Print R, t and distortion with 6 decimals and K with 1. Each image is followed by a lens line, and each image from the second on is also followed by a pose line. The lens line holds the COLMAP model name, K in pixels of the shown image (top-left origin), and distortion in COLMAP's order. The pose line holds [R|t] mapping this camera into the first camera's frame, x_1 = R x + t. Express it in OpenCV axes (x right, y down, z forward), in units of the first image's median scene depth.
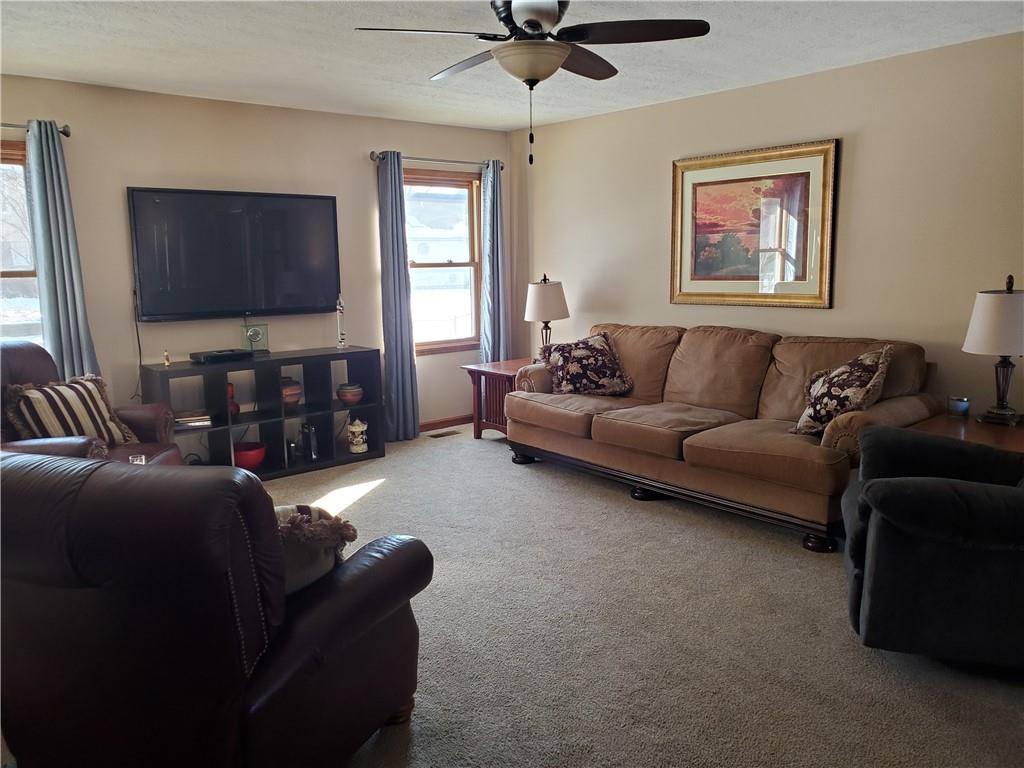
lens RADIAL K [[791.3, 0, 512.7], [0, 791.3, 374.3], [0, 0, 1]] dist [-0.000941, -0.004293]
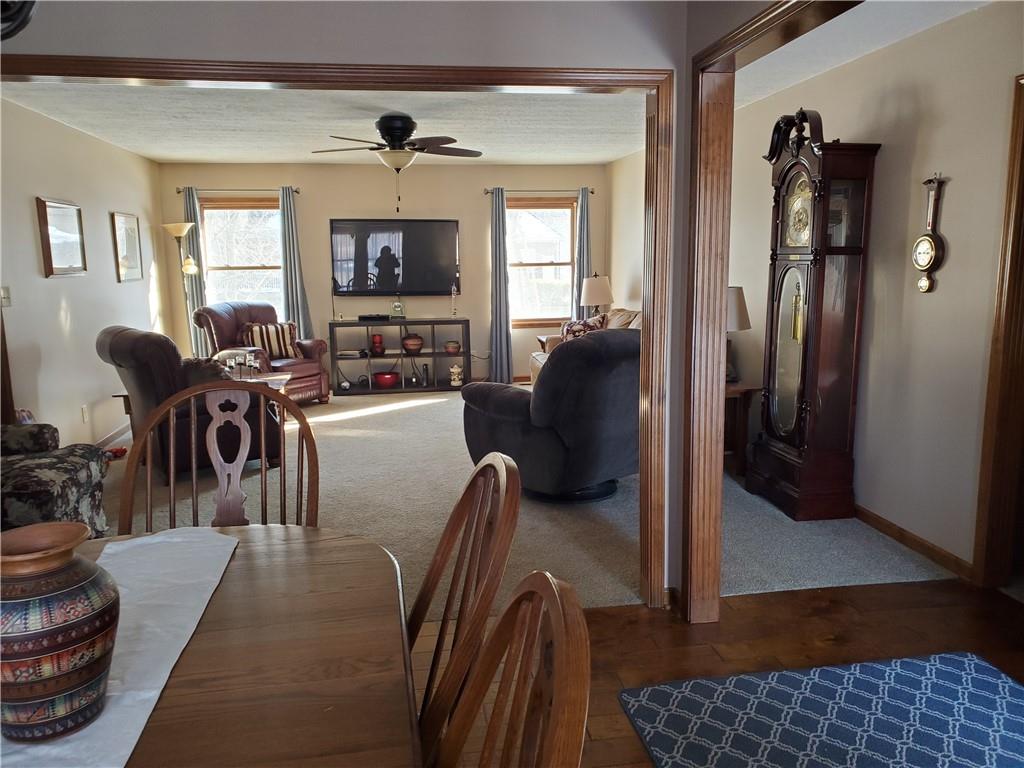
lens RADIAL K [[791.3, 0, 511.4], [0, 791.3, 392.0], [0, 0, 1]] dist [-0.000941, -0.004293]
pose [[0.849515, 0.090142, -0.519807, 0.666507], [-0.077969, 0.995927, 0.045285, 0.030120], [0.521771, 0.002058, 0.853083, -0.243437]]
